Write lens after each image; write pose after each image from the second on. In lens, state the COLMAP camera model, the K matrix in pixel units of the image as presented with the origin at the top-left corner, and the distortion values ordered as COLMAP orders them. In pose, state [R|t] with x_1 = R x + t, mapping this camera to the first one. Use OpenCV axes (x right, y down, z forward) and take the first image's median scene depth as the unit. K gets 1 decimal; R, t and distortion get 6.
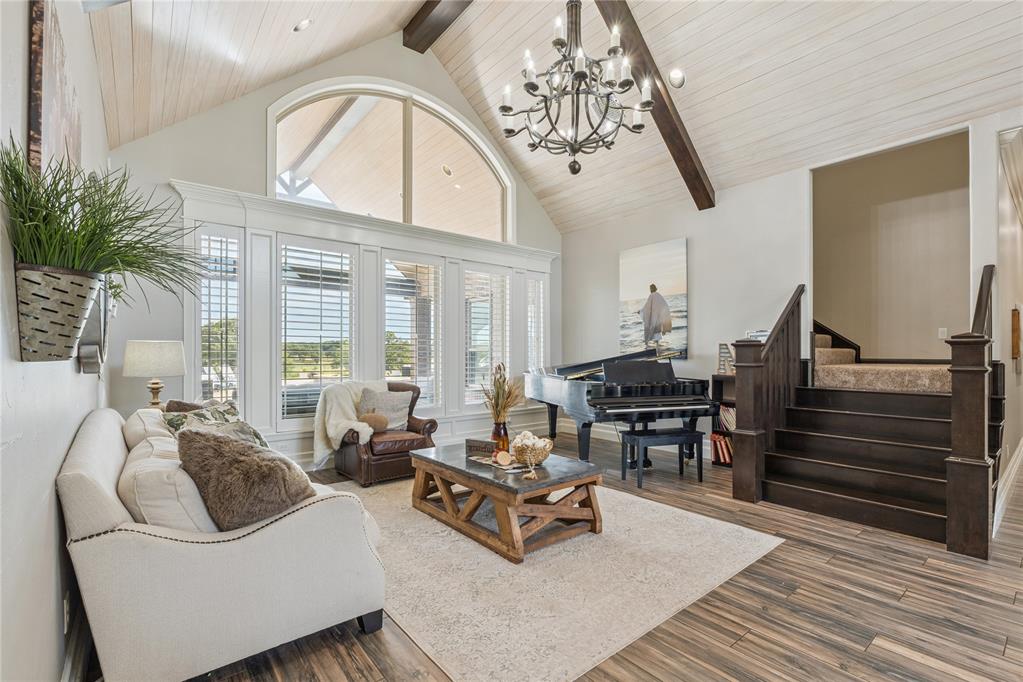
lens RADIAL K [[446.8, 0, 515.1], [0, 446.8, 349.4], [0, 0, 1]] dist [0.000401, -0.000126]
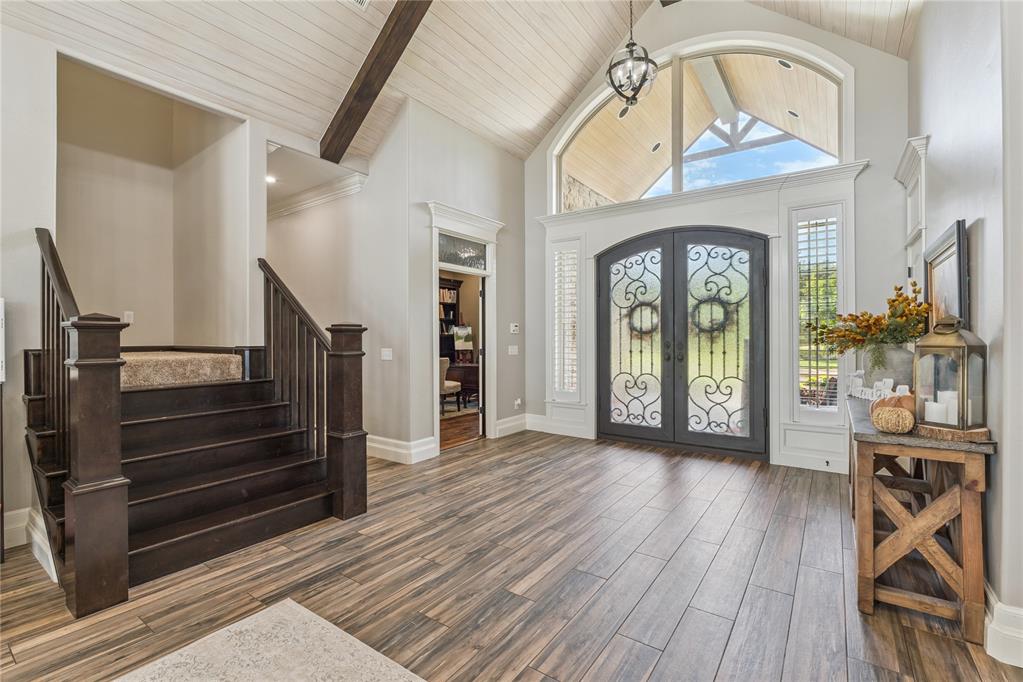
lens RADIAL K [[446.8, 0, 521.0], [0, 446.8, 340.4], [0, 0, 1]] dist [0.000401, -0.000126]
pose [[-0.261798, -0.003161, 0.965118, -0.207972], [-0.011346, 0.999936, 0.000197, 0.003125], [-0.965056, -0.010899, -0.261817, 0.891772]]
